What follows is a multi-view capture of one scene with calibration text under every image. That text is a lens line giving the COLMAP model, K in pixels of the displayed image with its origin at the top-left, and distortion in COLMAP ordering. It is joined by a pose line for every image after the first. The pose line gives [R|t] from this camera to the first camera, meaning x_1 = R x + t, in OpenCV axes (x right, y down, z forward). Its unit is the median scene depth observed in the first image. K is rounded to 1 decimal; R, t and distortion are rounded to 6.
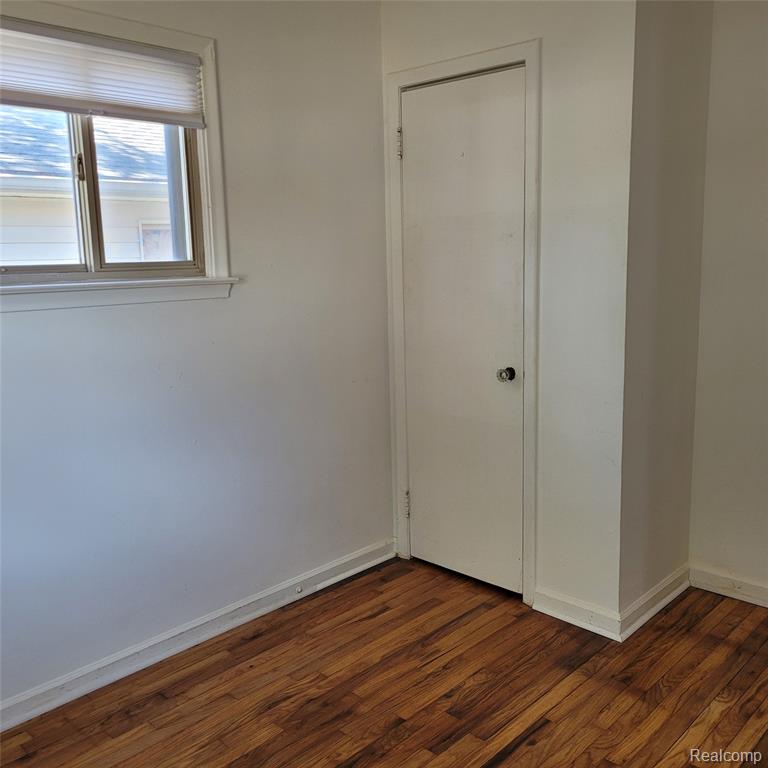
lens RADIAL K [[777.4, 0, 380.7], [0, 777.4, 381.2], [0, 0, 1]] dist [0.038844, -0.042094]
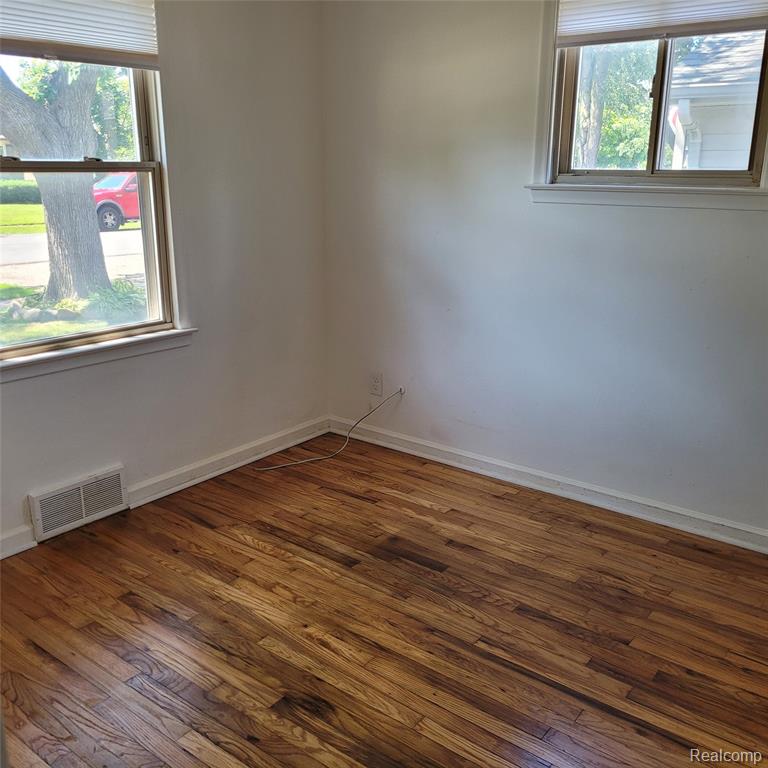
lens RADIAL K [[777.4, 0, 380.7], [0, 777.4, 381.2], [0, 0, 1]] dist [0.038844, -0.042094]
pose [[0.091964, 0.292057, -0.951969, 0.806018], [-0.175493, 0.945810, 0.273214, -0.097718], [0.980176, 0.141939, 0.138234, 0.473452]]
